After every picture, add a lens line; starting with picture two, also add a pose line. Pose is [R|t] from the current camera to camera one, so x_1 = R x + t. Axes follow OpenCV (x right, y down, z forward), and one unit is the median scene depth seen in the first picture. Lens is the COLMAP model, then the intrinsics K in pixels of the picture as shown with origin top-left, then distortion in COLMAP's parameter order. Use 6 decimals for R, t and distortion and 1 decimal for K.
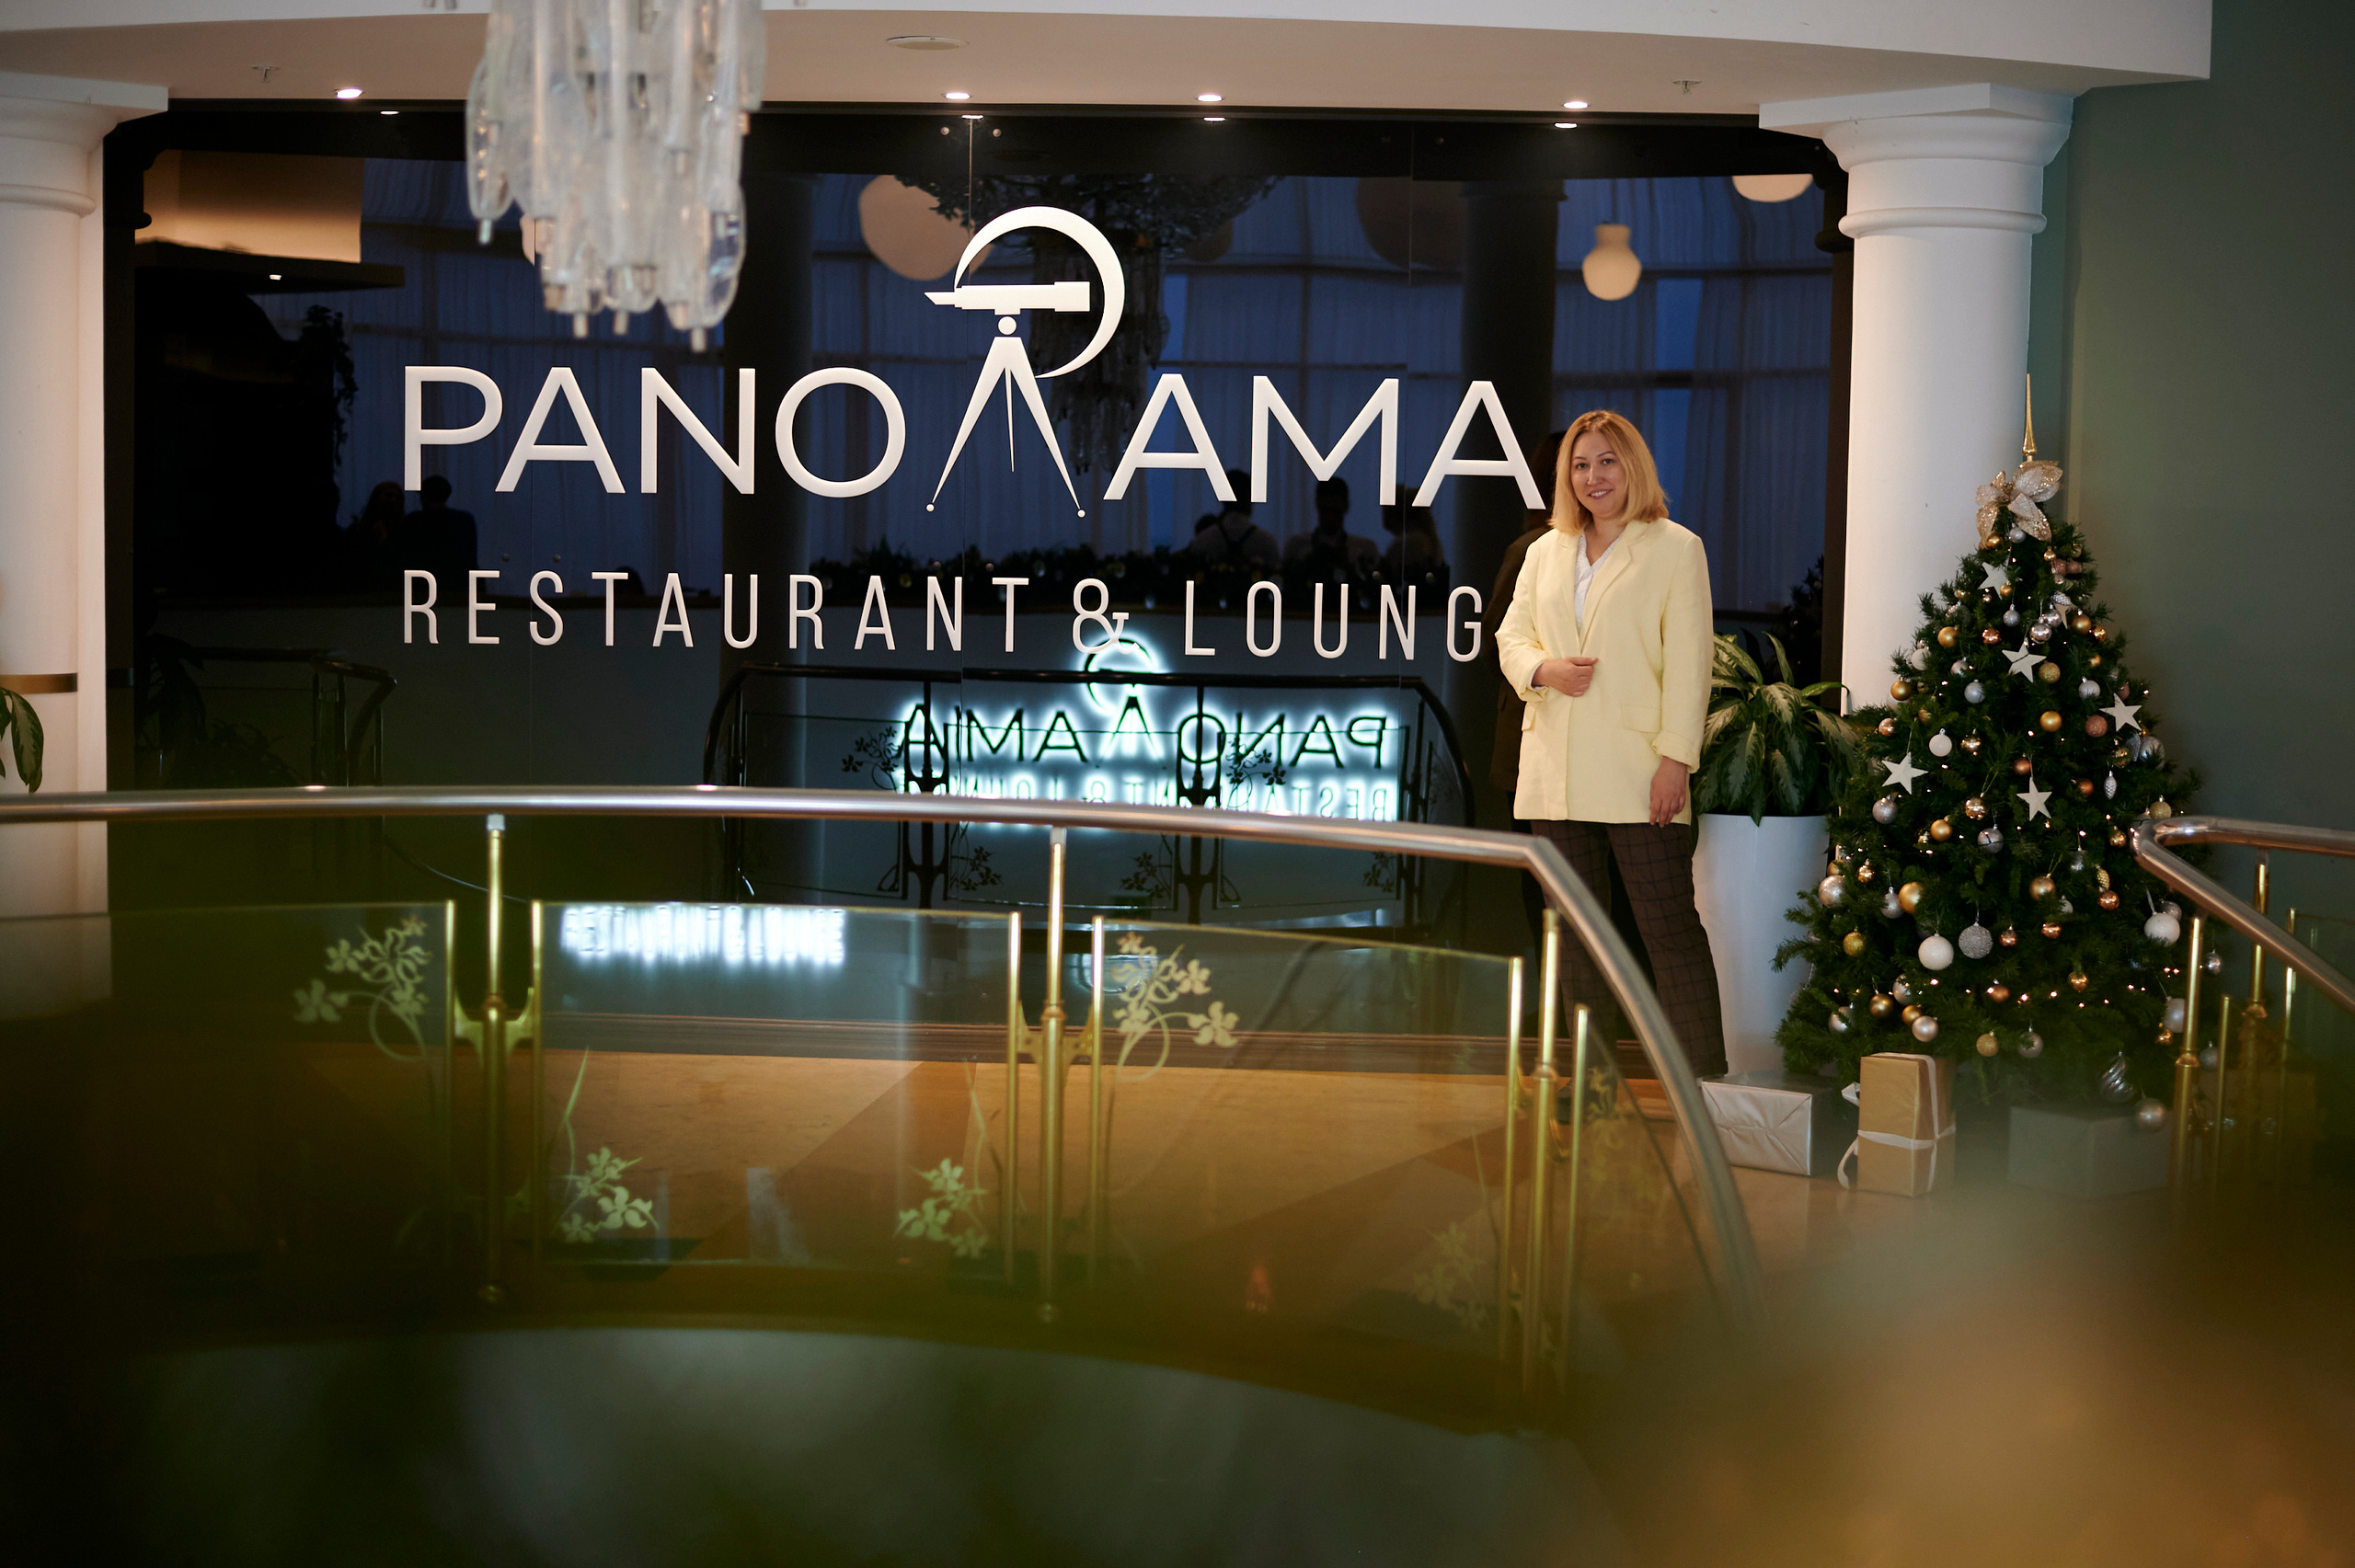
lens RADIAL K [[3426.3, 0, 1177.5], [0, 3426.3, 784.0], [0, 0, 1]] dist [-0.100991, -0.023883]
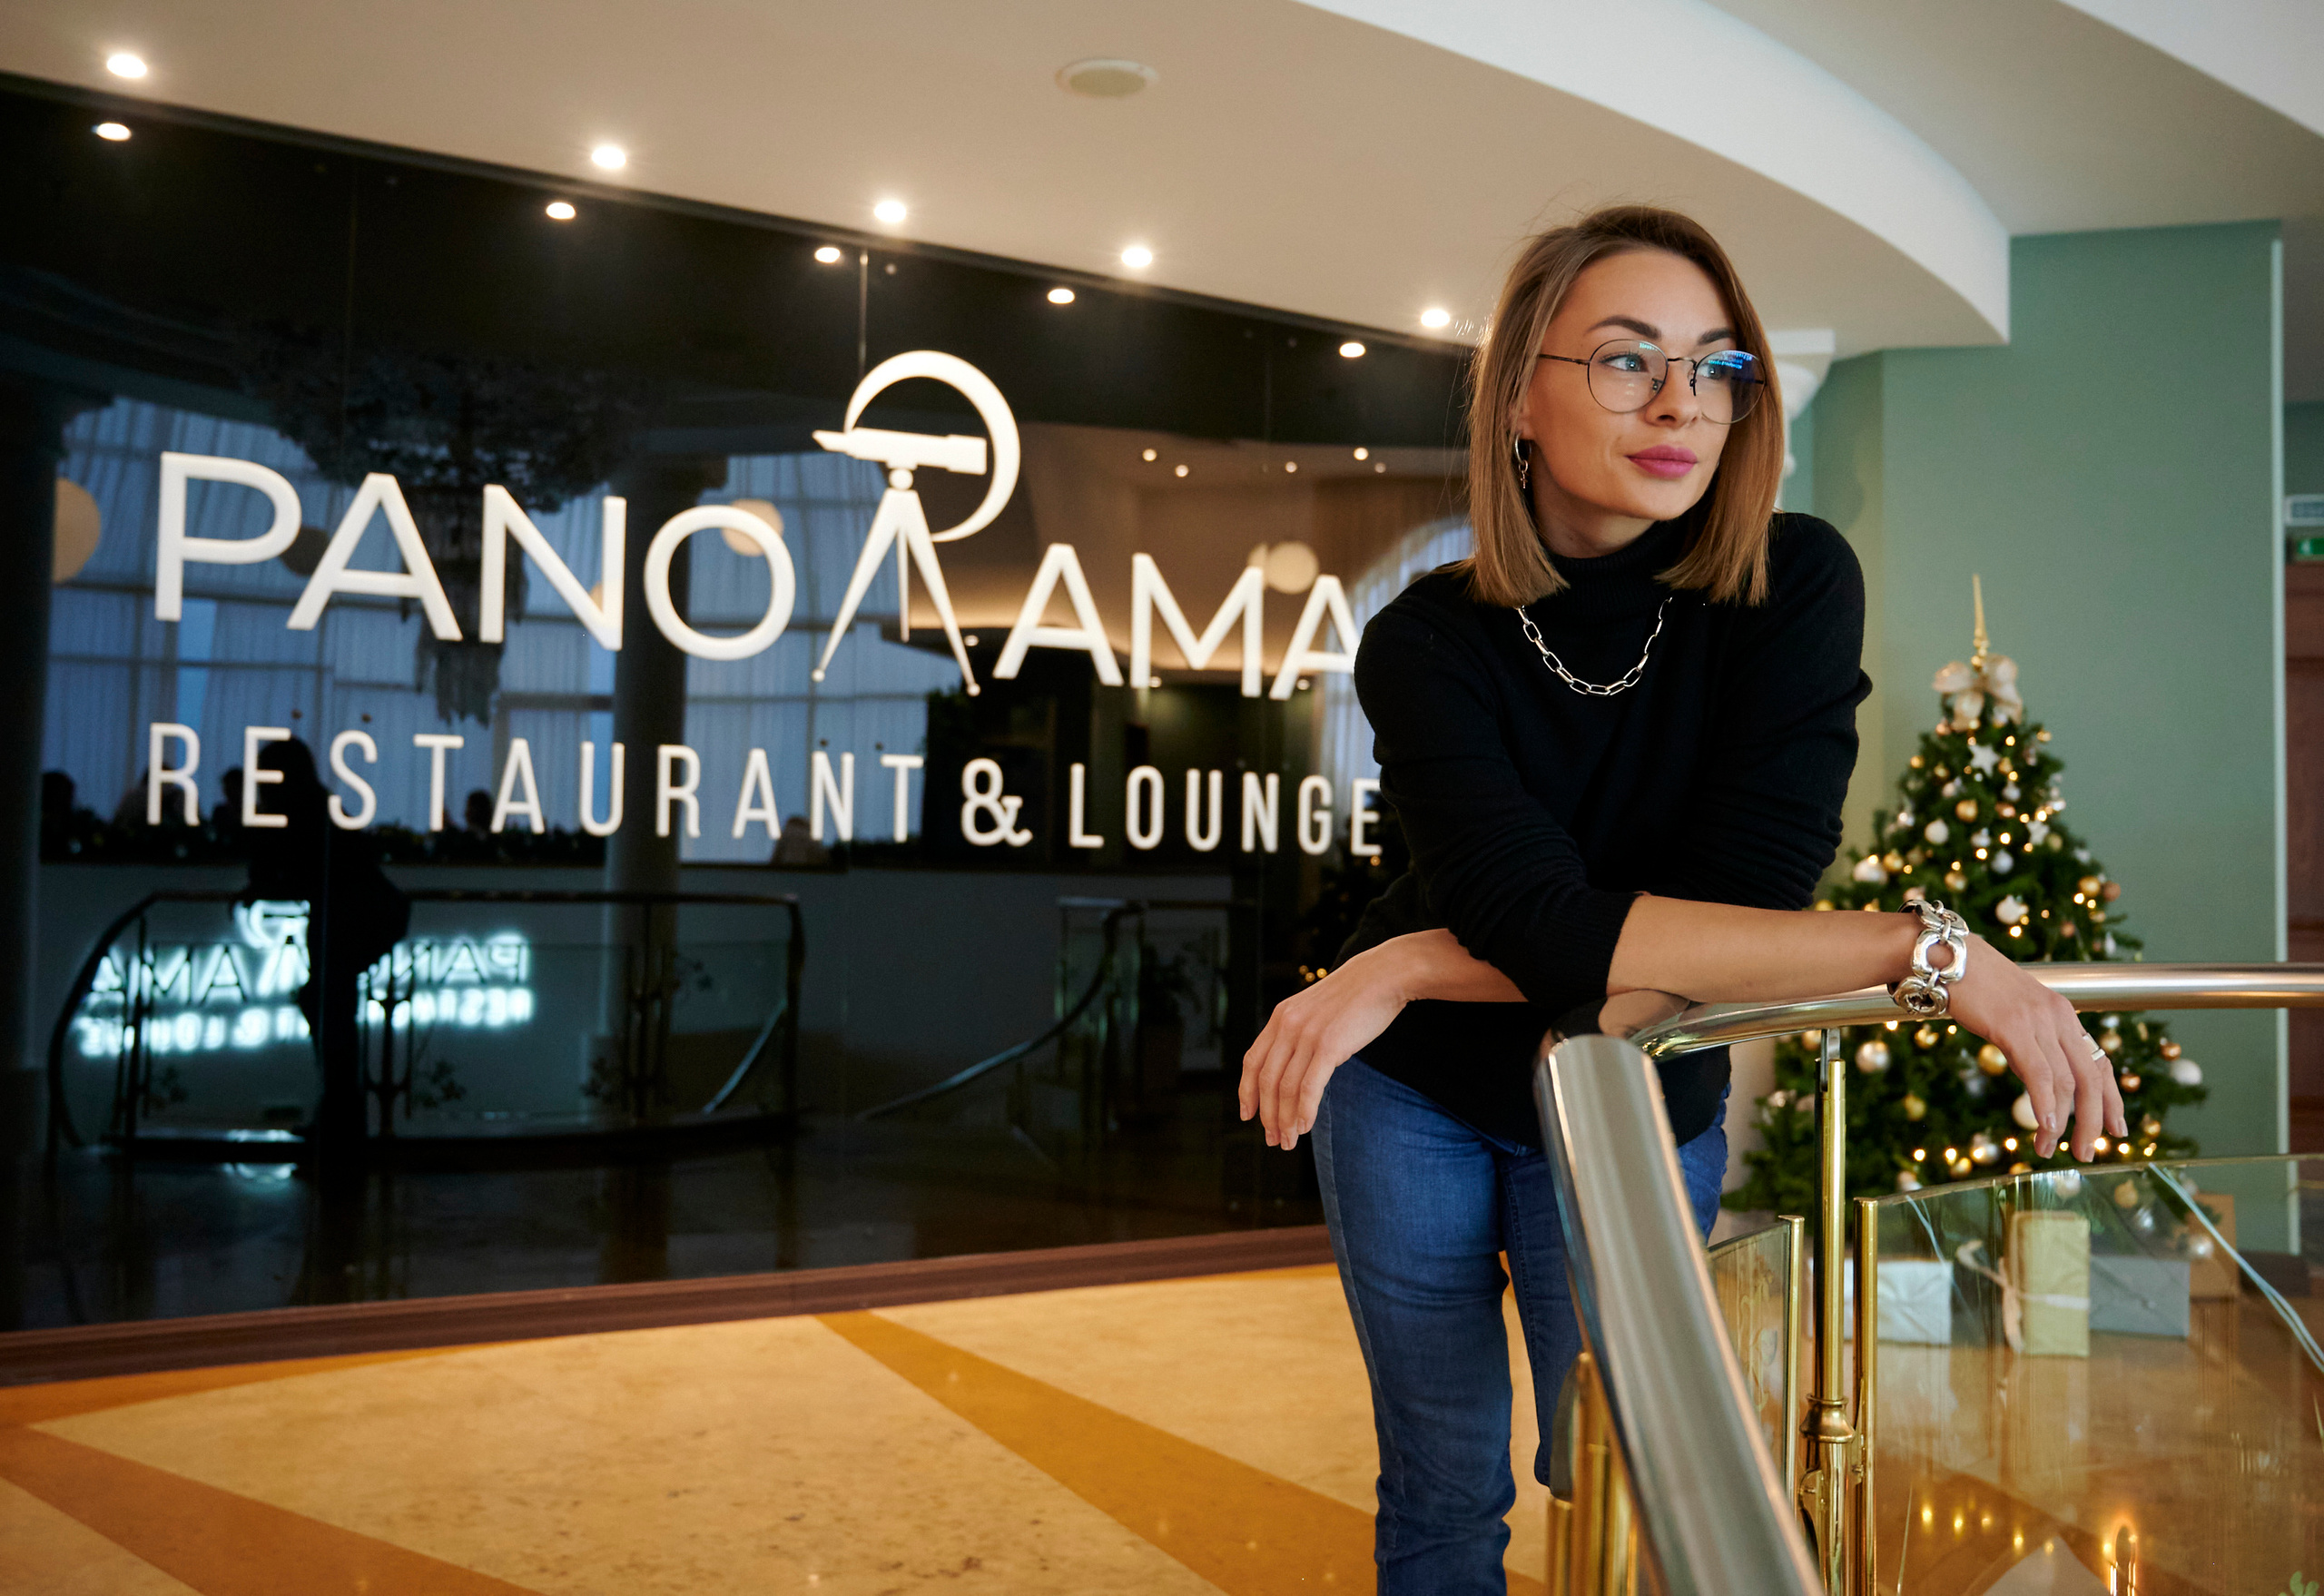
lens RADIAL K [[2032.5, 0, 1124.8], [0, 2032.5, 793.6], [0, 0, 1]] dist [-0.076047, 0.111230]
pose [[0.842584, 0.019140, 0.538225, -0.286230], [0.035114, 0.995290, -0.090364, -0.000835], [-0.537420, 0.095039, 0.837942, 0.525812]]
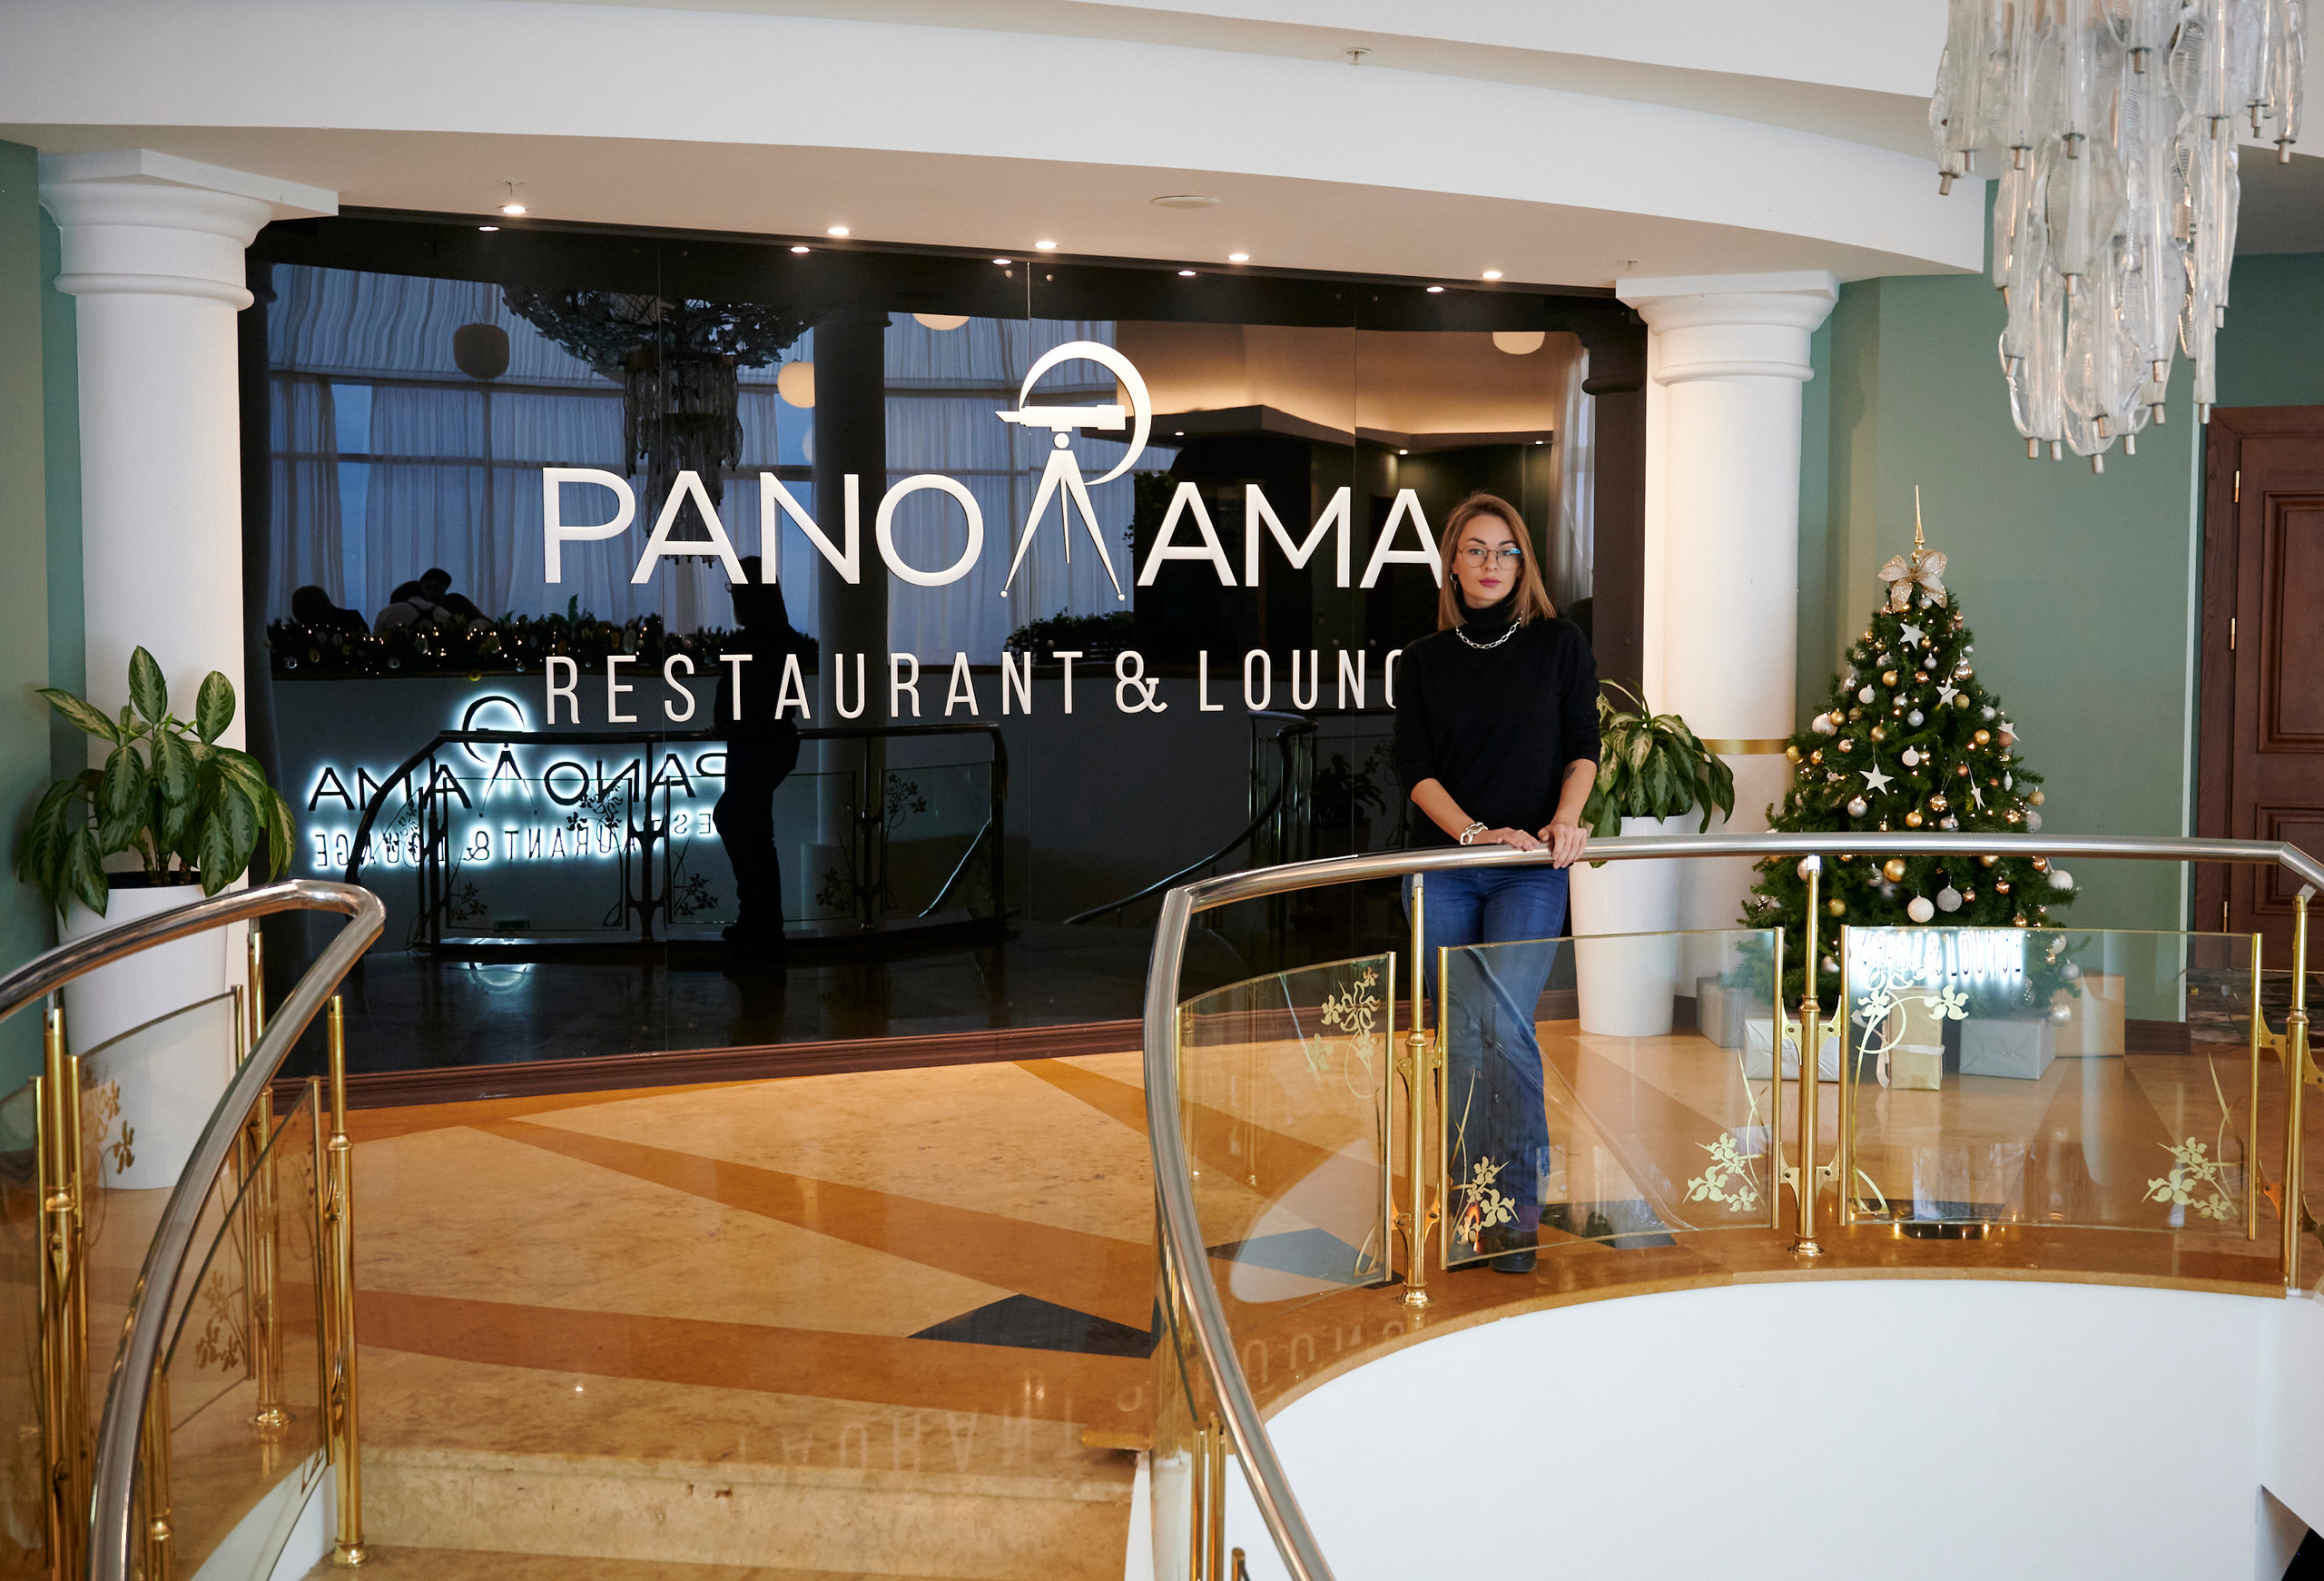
lens RADIAL K [[2583.6, 0, 1204.1], [0, 2583.6, 777.0], [0, 0, 1]] dist [0.085876, -0.432449]
pose [[0.885664, -0.046262, 0.462016, -0.428209], [0.047603, 0.998828, 0.008762, -0.022112], [-0.461880, 0.014233, 0.886828, 0.175654]]
